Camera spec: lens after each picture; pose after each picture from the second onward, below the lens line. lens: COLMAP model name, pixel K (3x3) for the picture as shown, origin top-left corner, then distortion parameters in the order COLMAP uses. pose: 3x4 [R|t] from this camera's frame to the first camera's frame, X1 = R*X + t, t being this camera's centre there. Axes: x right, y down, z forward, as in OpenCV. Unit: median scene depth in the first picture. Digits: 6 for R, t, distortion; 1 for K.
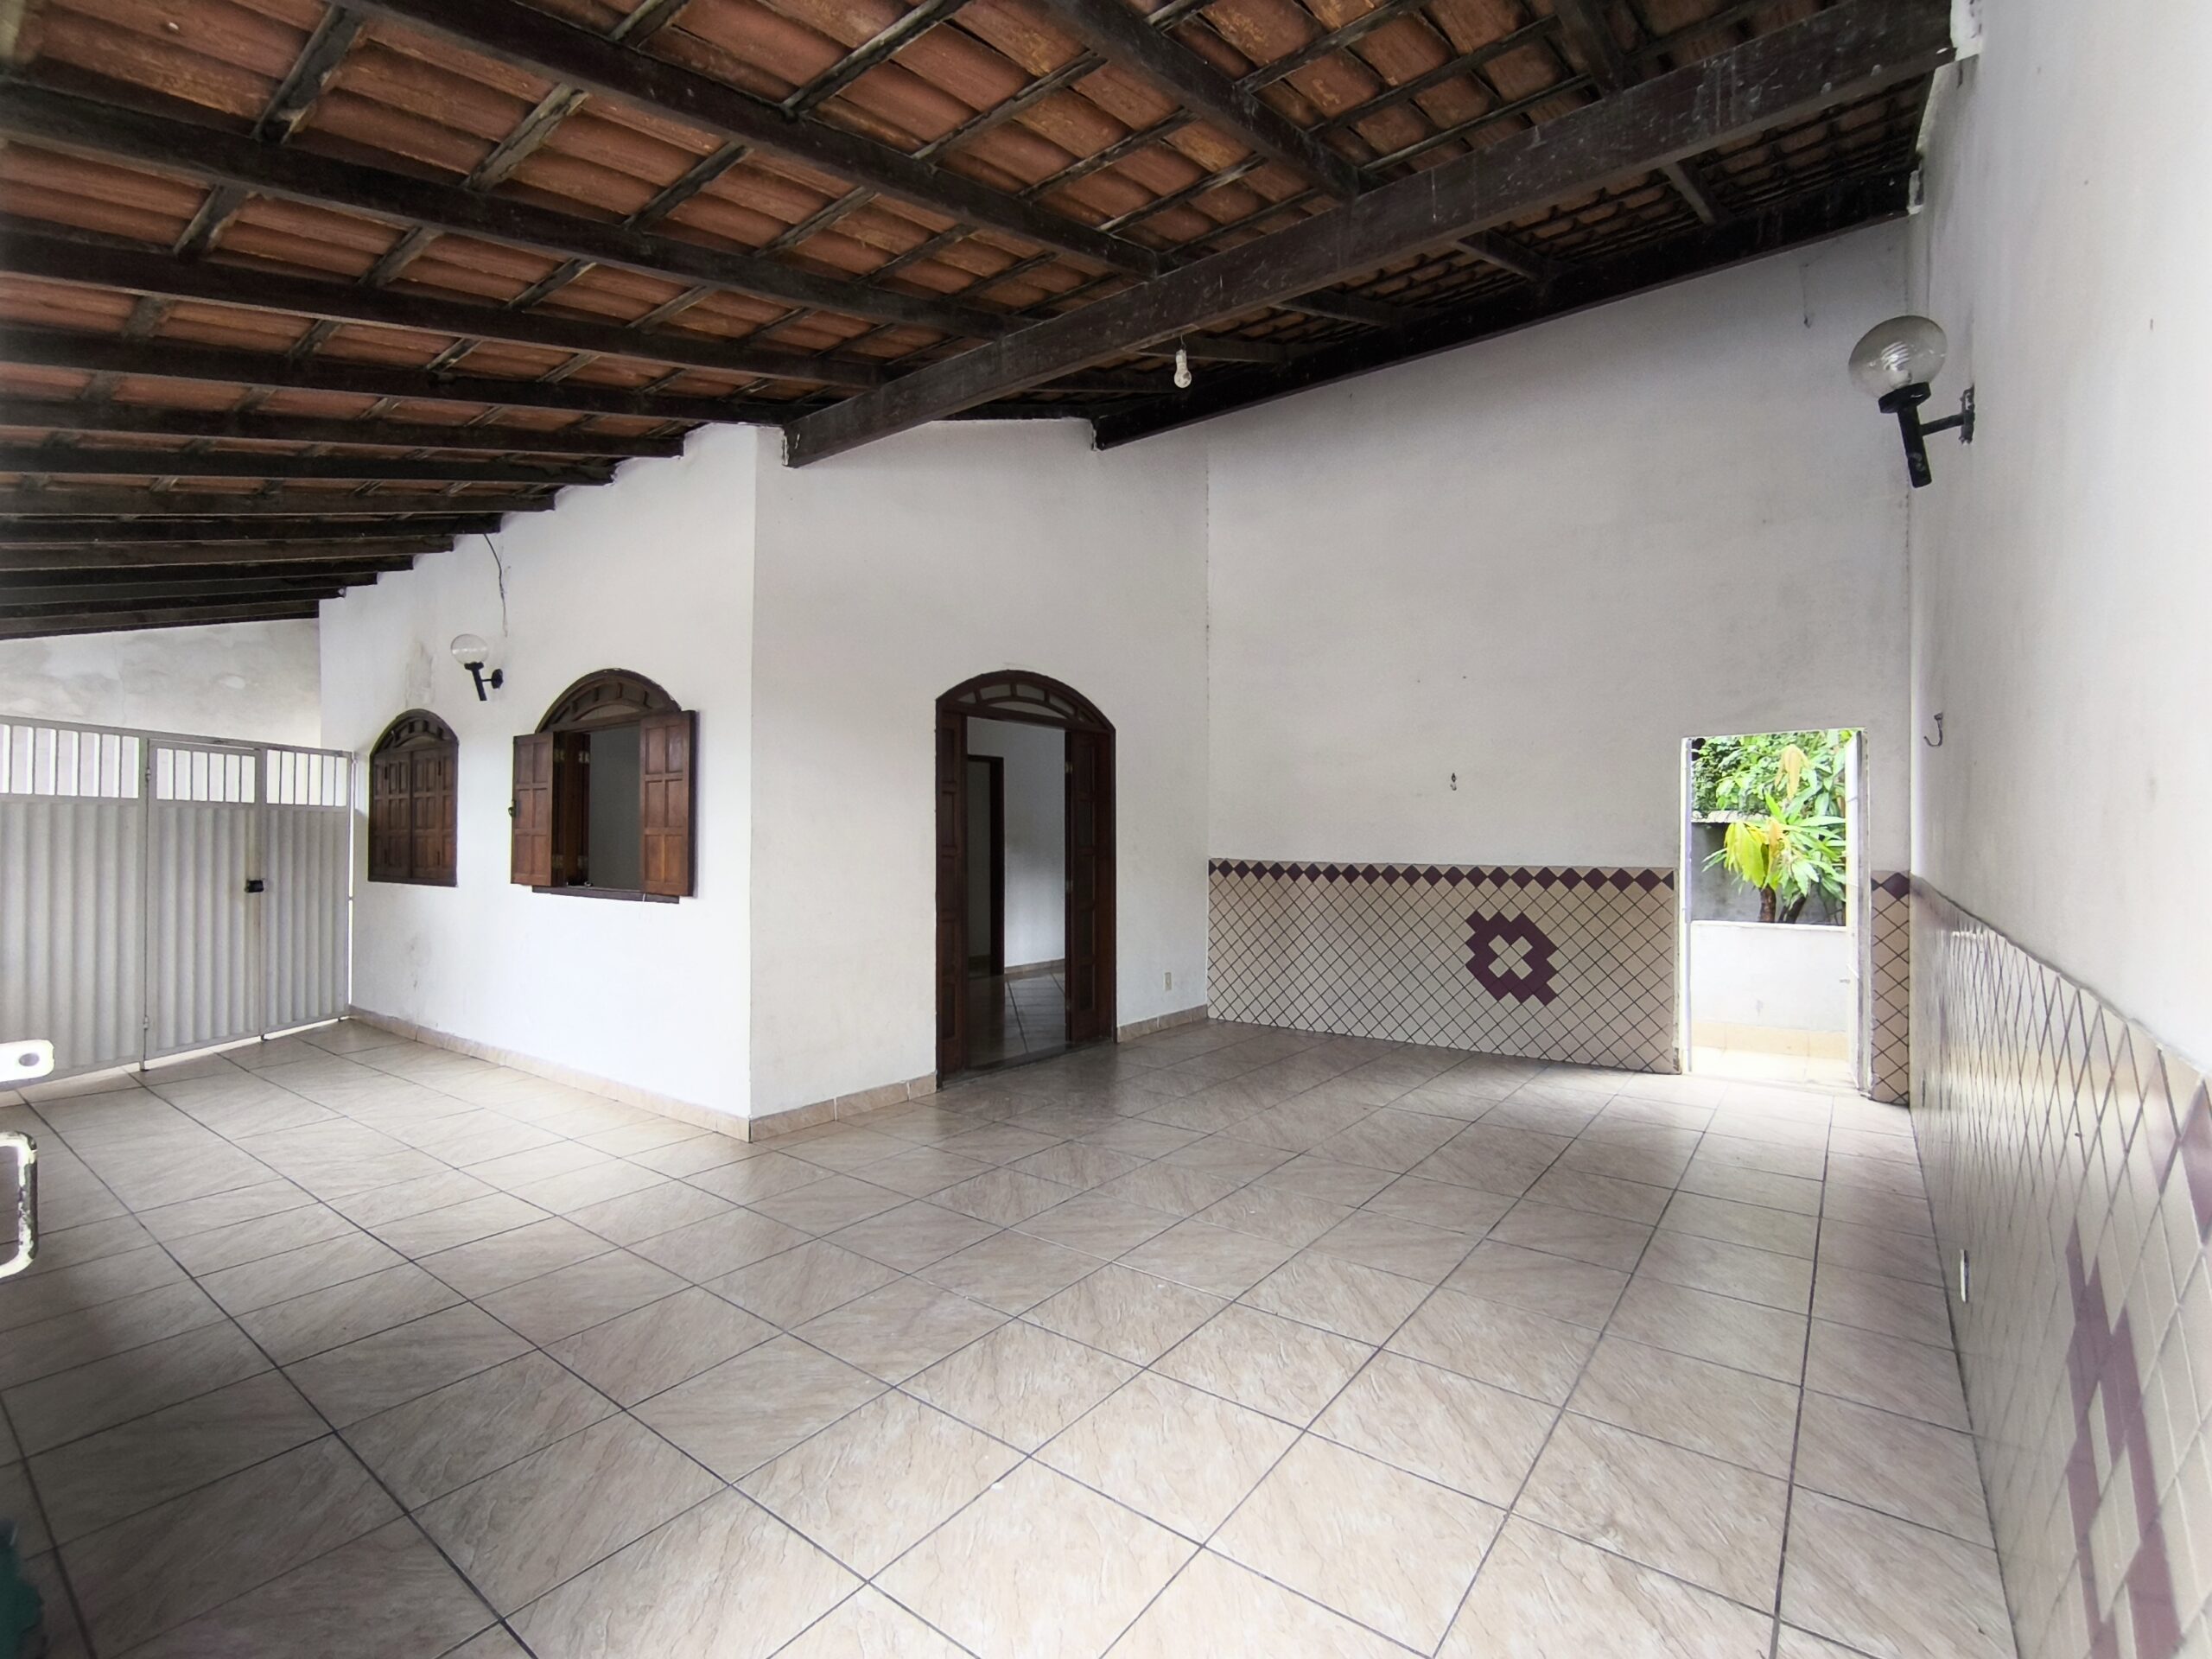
lens RADIAL K [[987.6, 0, 1109.9], [0, 987.6, 837.5], [0, 0, 1]] dist [-0.006974, -0.000111]
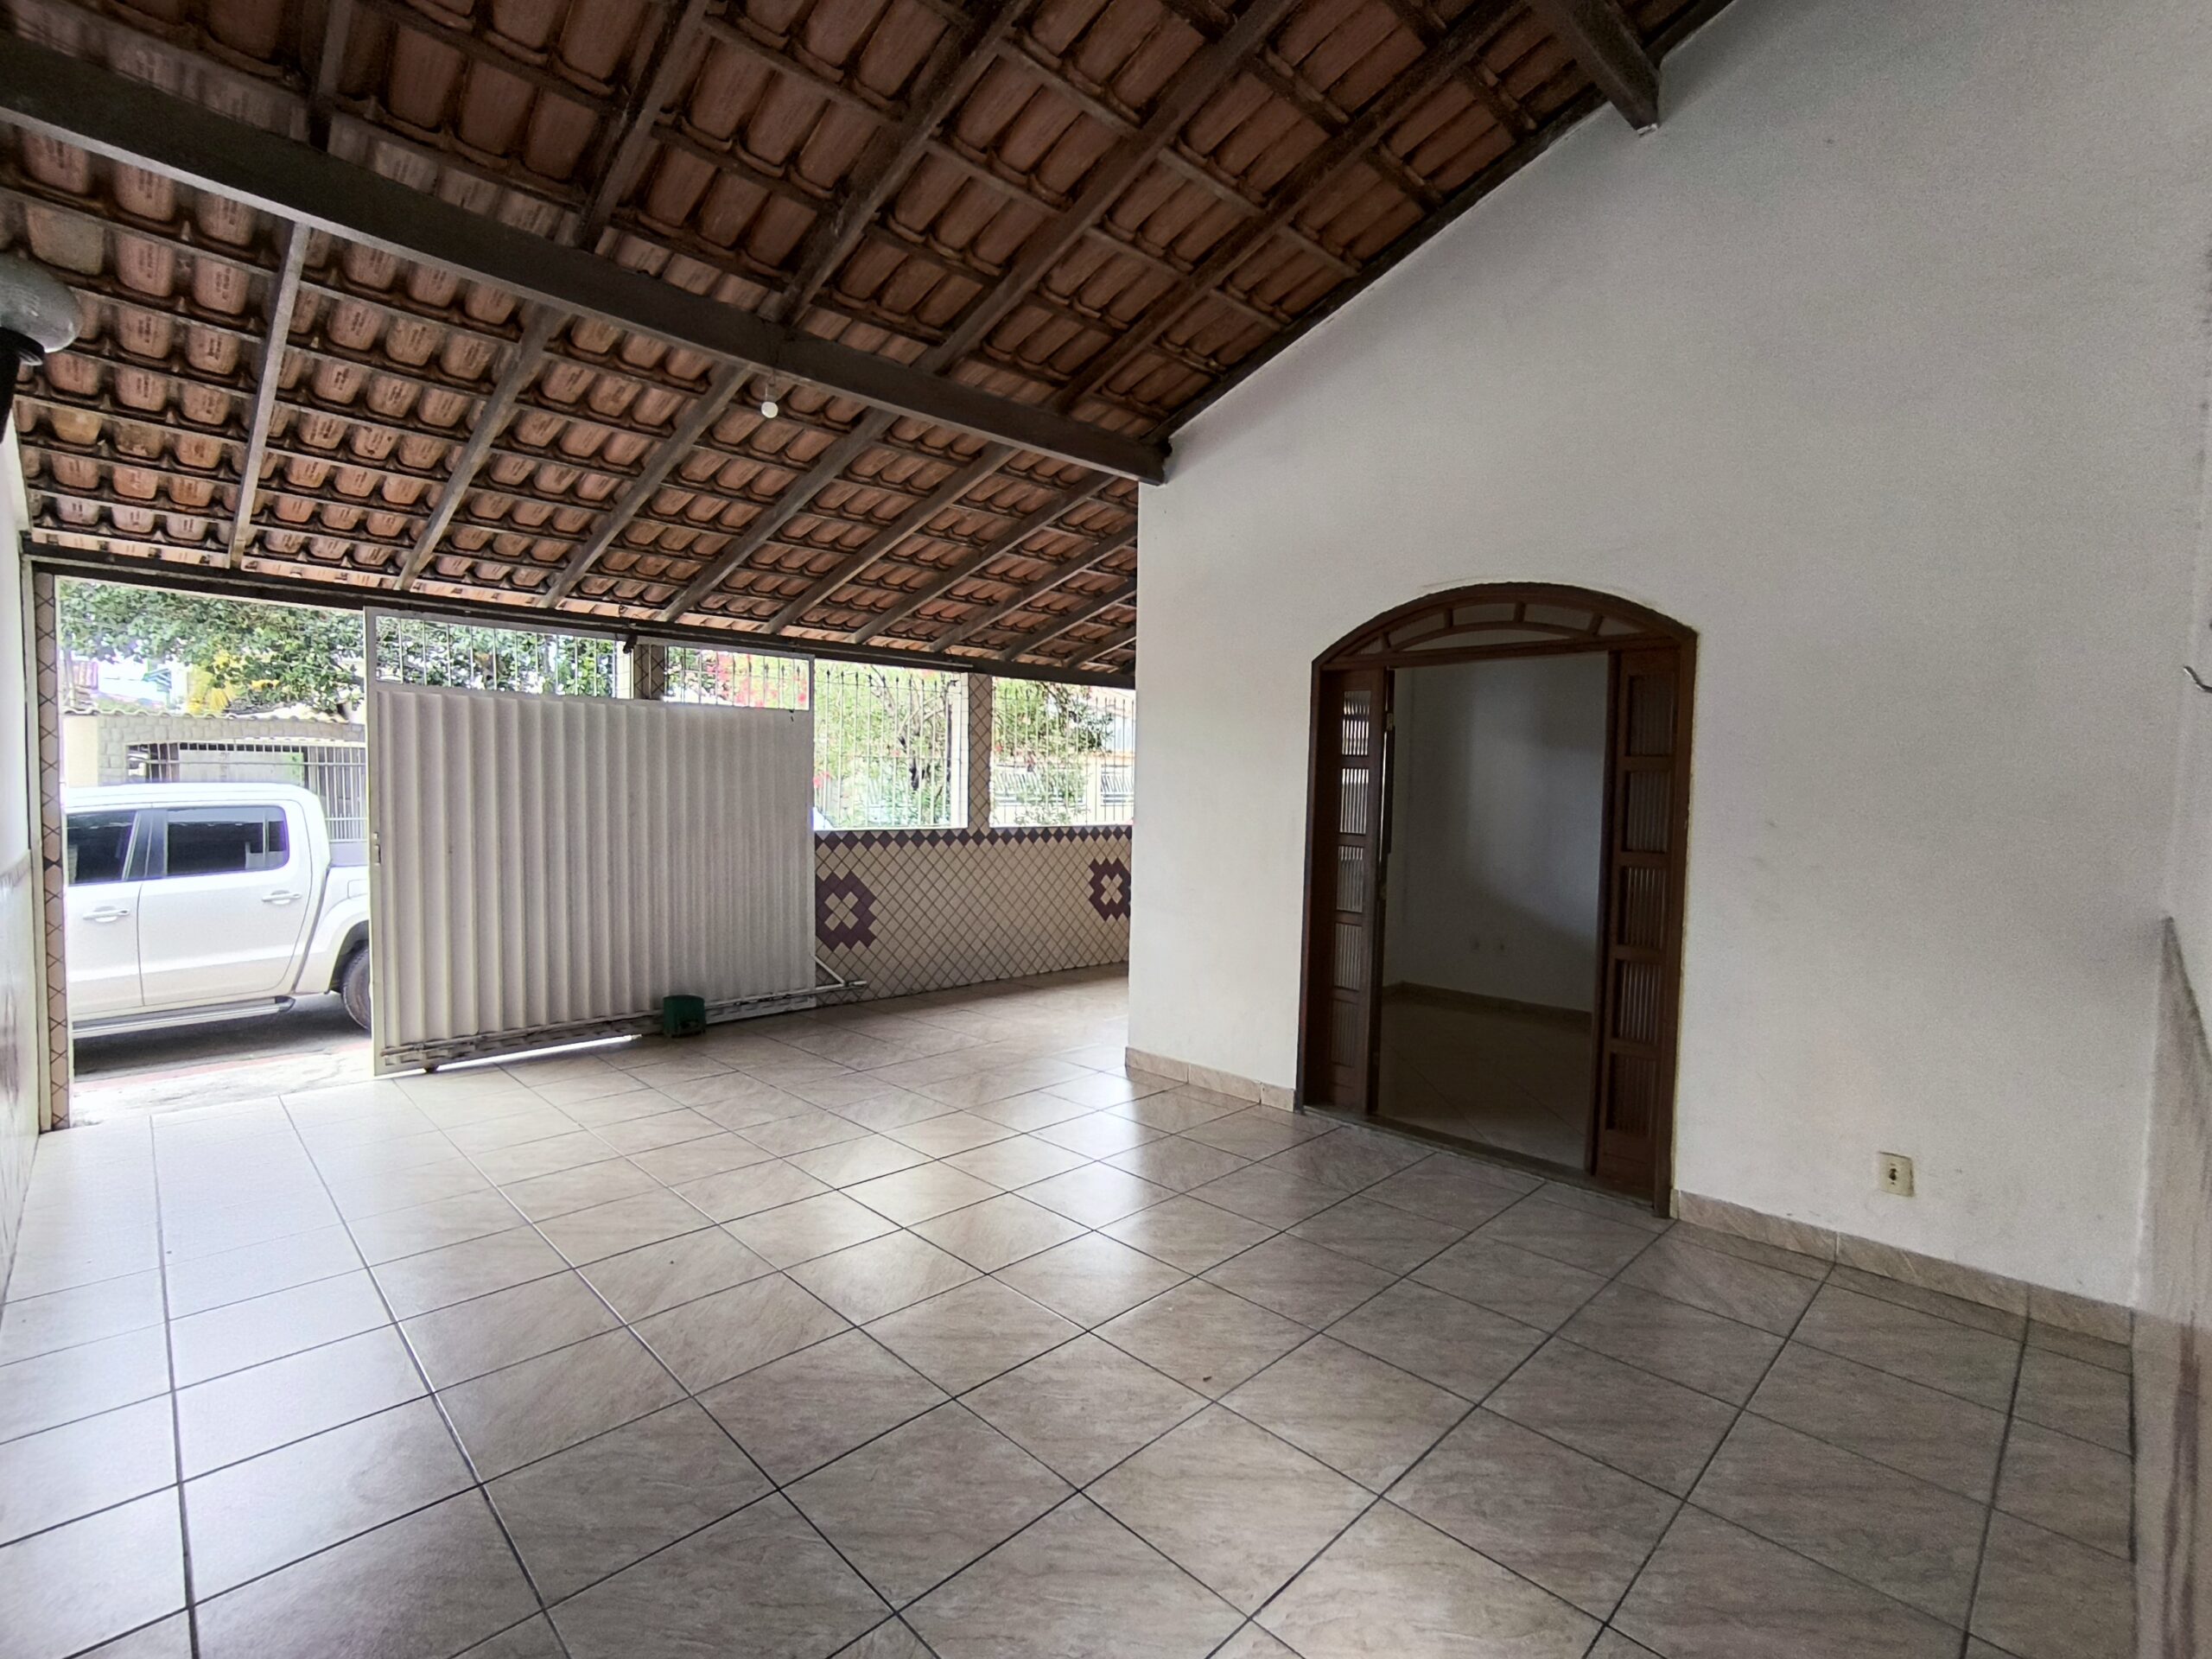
lens RADIAL K [[987.6, 0, 1109.9], [0, 987.6, 837.5], [0, 0, 1]] dist [-0.006974, -0.000111]
pose [[-0.131399, 0.043352, -0.990381, 1.007399], [-0.011622, 0.998907, 0.045267, -0.034783], [0.991261, 0.017458, -0.130752, 1.351477]]
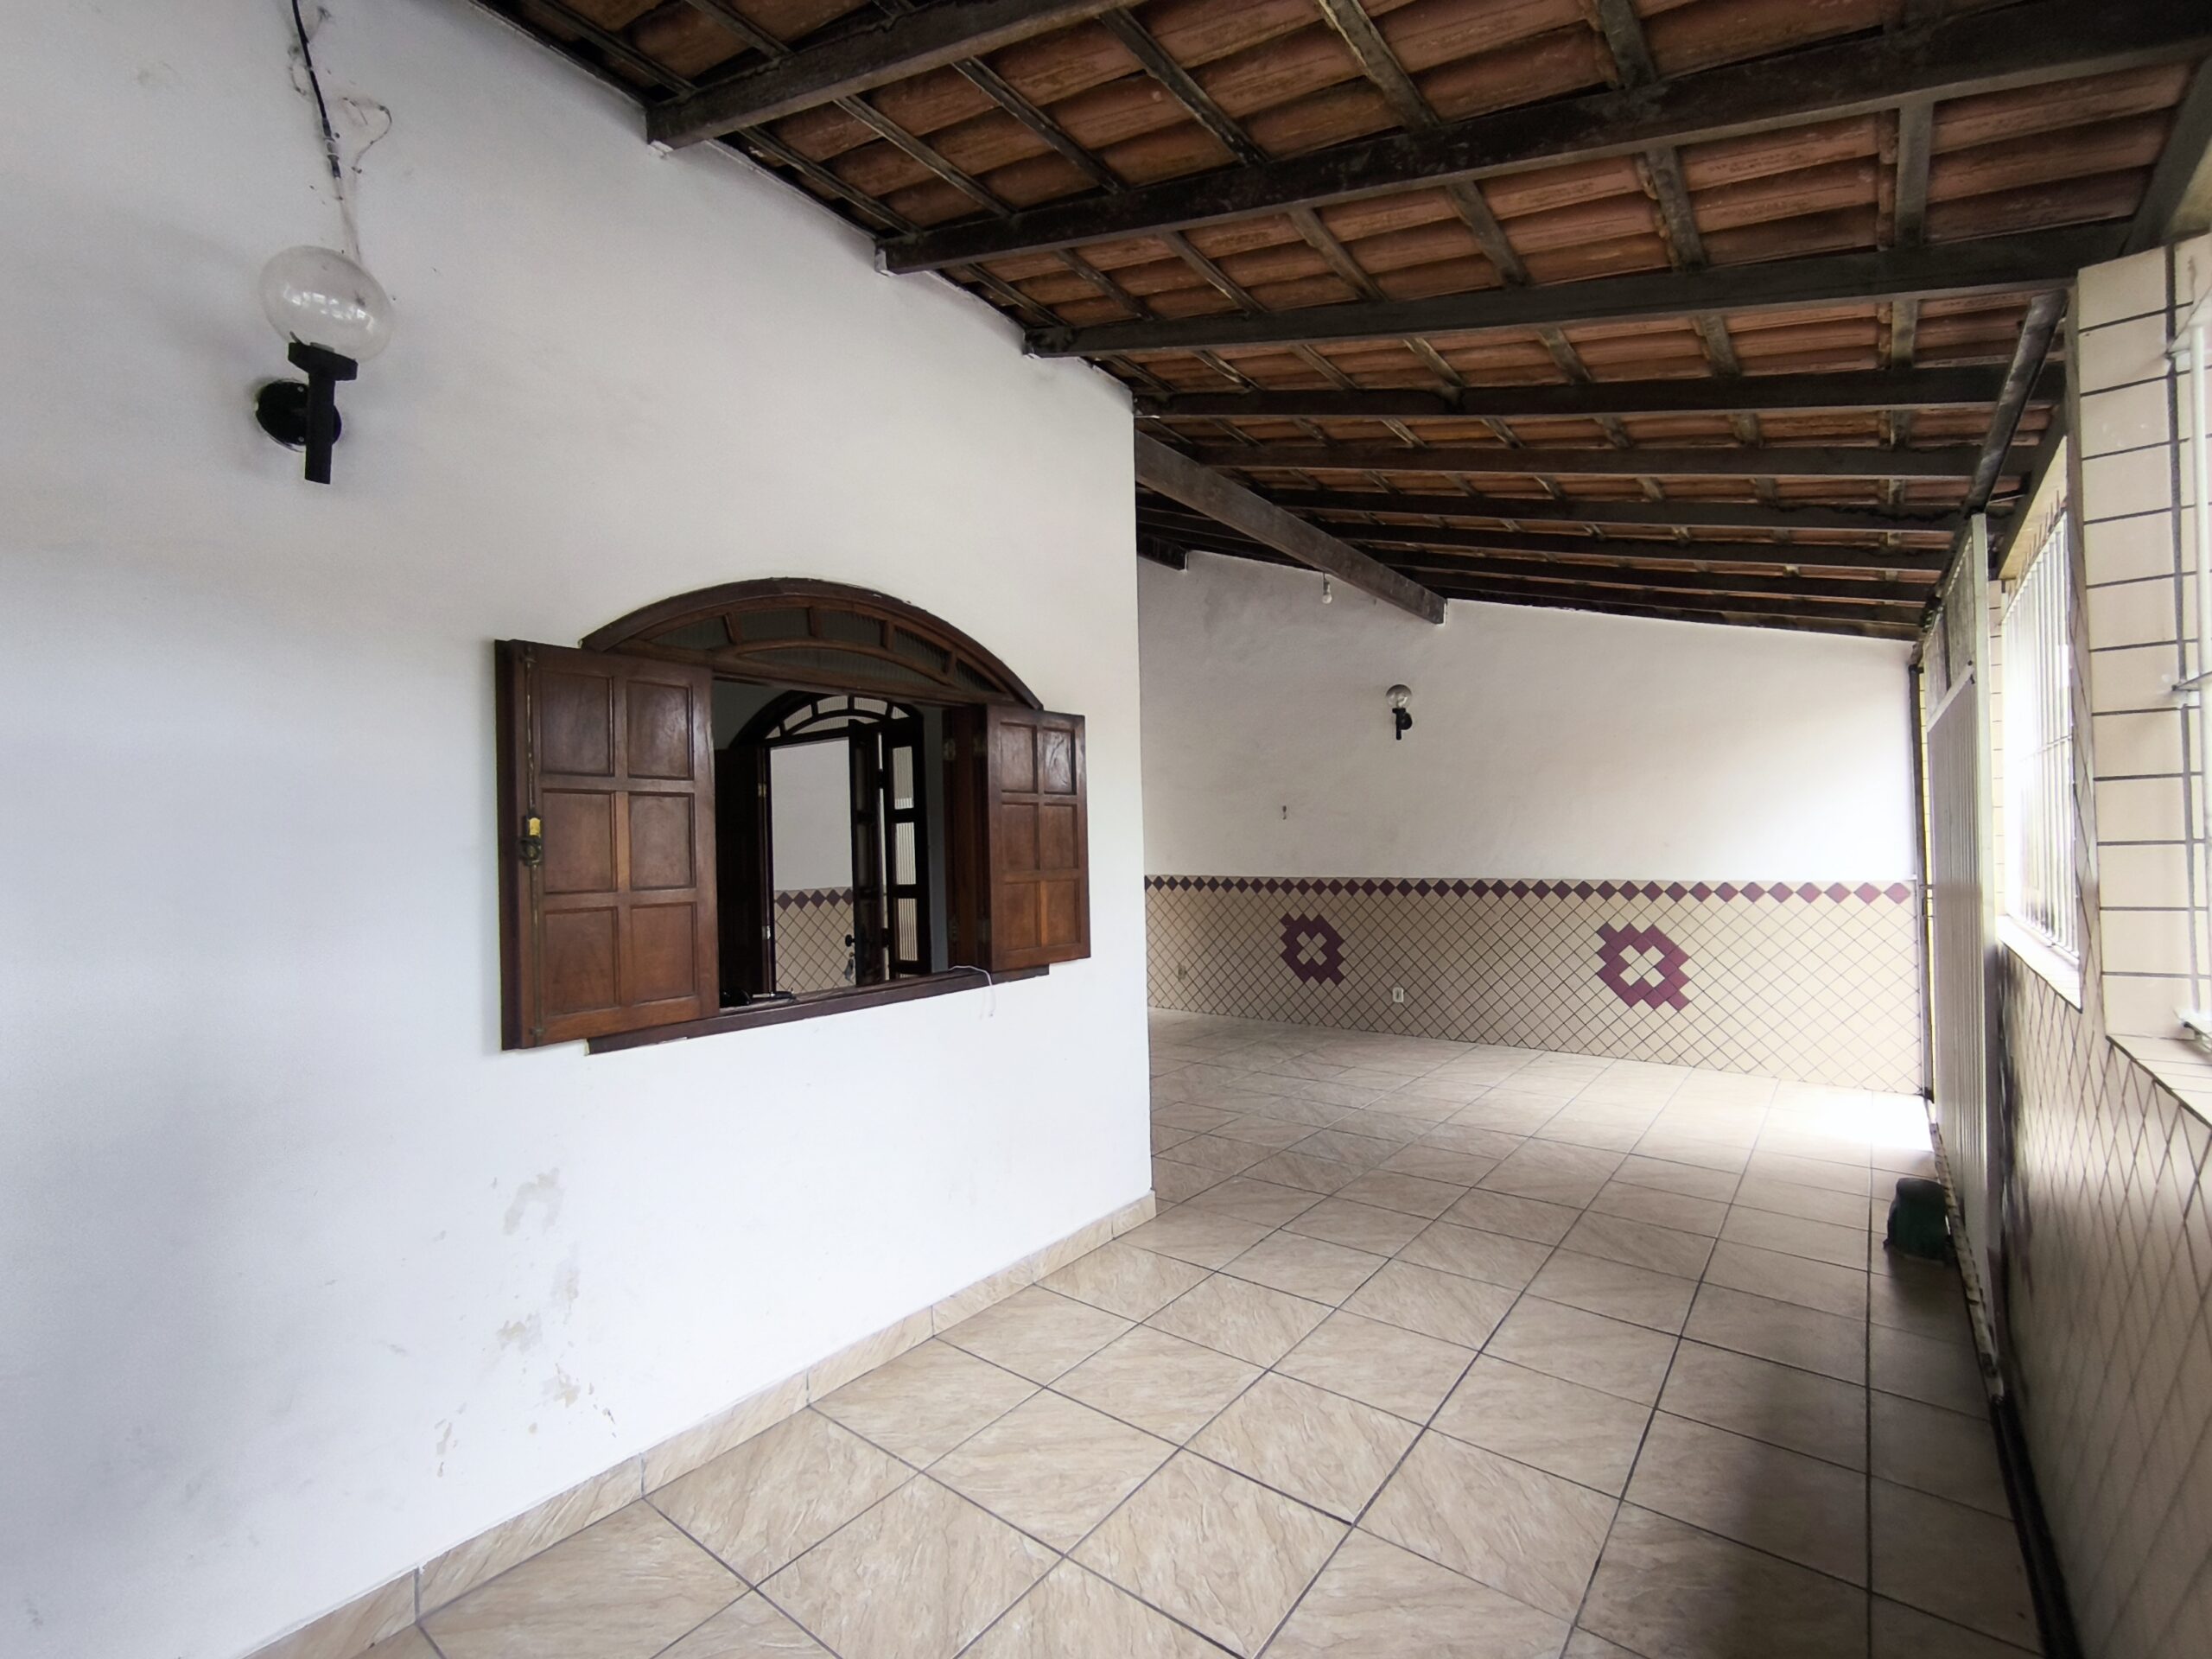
lens RADIAL K [[987.6, 0, 1109.9], [0, 987.6, 837.5], [0, 0, 1]] dist [-0.006974, -0.000111]
pose [[0.009909, 0.007232, 0.999925, -1.510088], [0.006135, 0.999955, -0.007293, -0.035494], [-0.999932, 0.006207, 0.009865, 1.226094]]
